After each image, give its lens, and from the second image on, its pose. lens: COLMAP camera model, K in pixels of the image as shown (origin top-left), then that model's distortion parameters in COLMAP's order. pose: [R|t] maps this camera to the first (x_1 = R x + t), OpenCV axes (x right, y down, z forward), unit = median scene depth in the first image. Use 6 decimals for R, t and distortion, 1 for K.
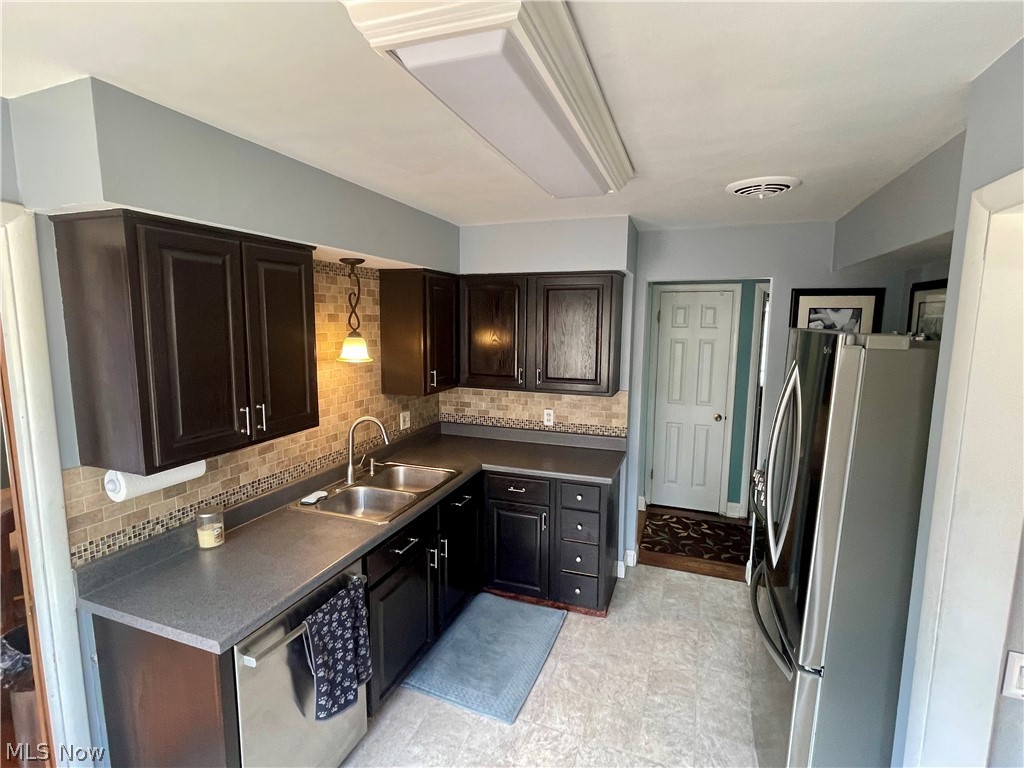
lens RADIAL K [[513.9, 0, 499.9], [0, 513.9, 380.5], [0, 0, 1]] dist [0.003106, -0.001271]
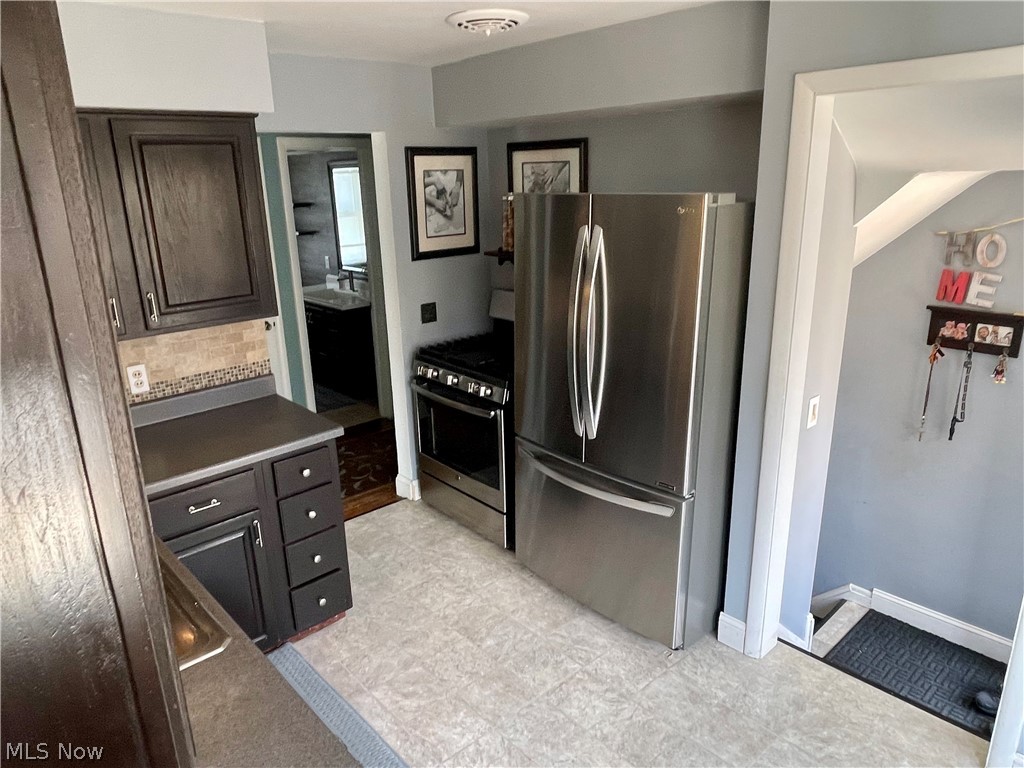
lens RADIAL K [[691.2, 0, 506.5], [0, 691.2, 382.7], [0, 0, 1]] dist [0.012187, -0.013879]
pose [[0.454879, -0.277655, 0.846163, -0.470856], [0.142860, 0.960600, 0.238408, -0.061434], [-0.879020, 0.012436, 0.476623, 0.362679]]
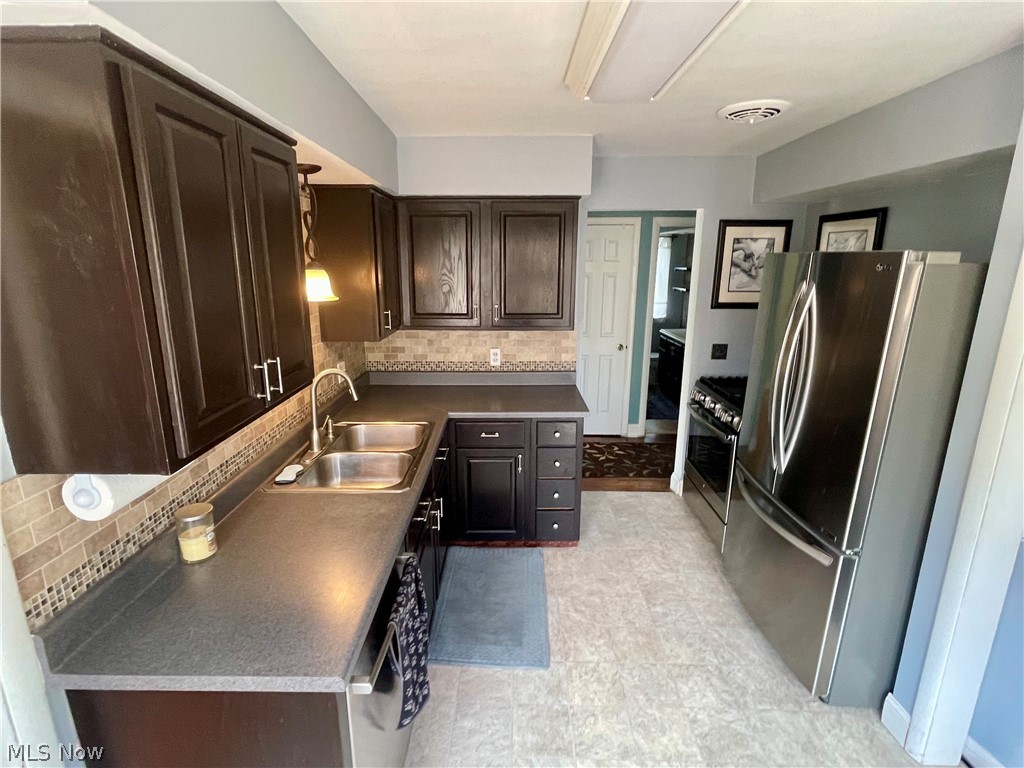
lens RADIAL K [[513.9, 0, 503.2], [0, 513.9, 382.3], [0, 0, 1]] dist [0.003106, -0.001271]
pose [[0.938020, -0.087615, 0.335325, -0.273390], [0.049183, 0.991378, 0.121450, 0.005375], [-0.343075, -0.097430, 0.934241, 0.138058]]
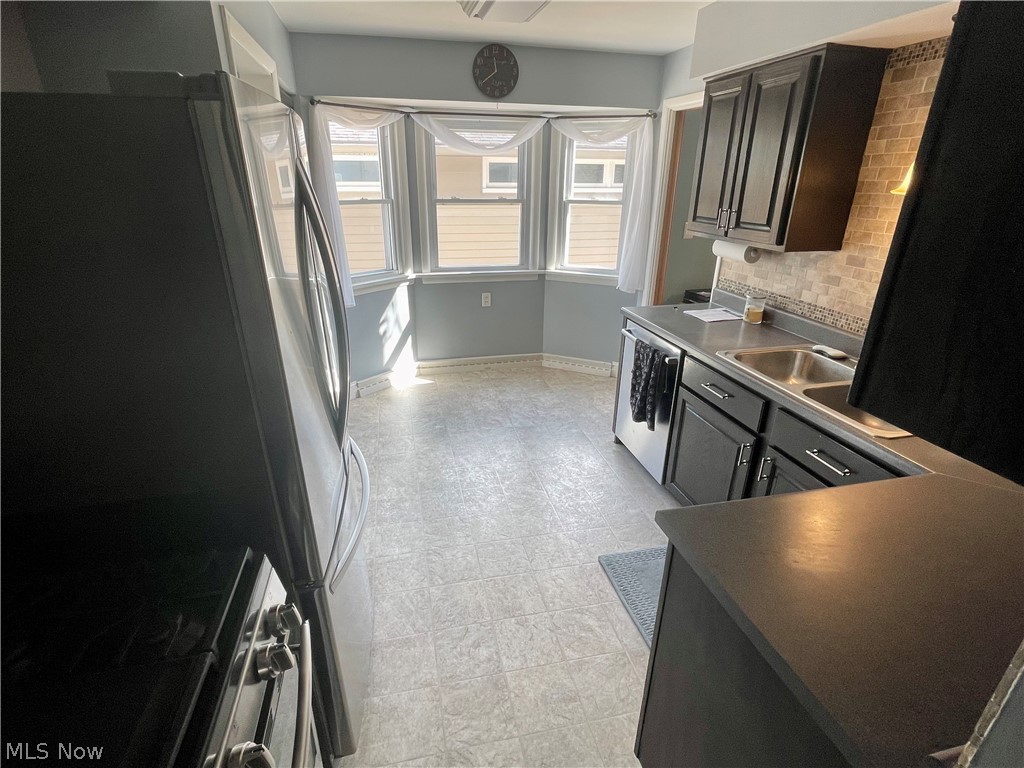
lens RADIAL K [[513.9, 0, 508.2], [0, 513.9, 389.2], [0, 0, 1]] dist [0.003106, -0.001271]
pose [[-0.823701, 0.199263, -0.530858, 0.525356], [-0.089223, 0.879007, 0.468386, -0.075177], [0.559960, 0.433175, -0.706261, 1.209351]]
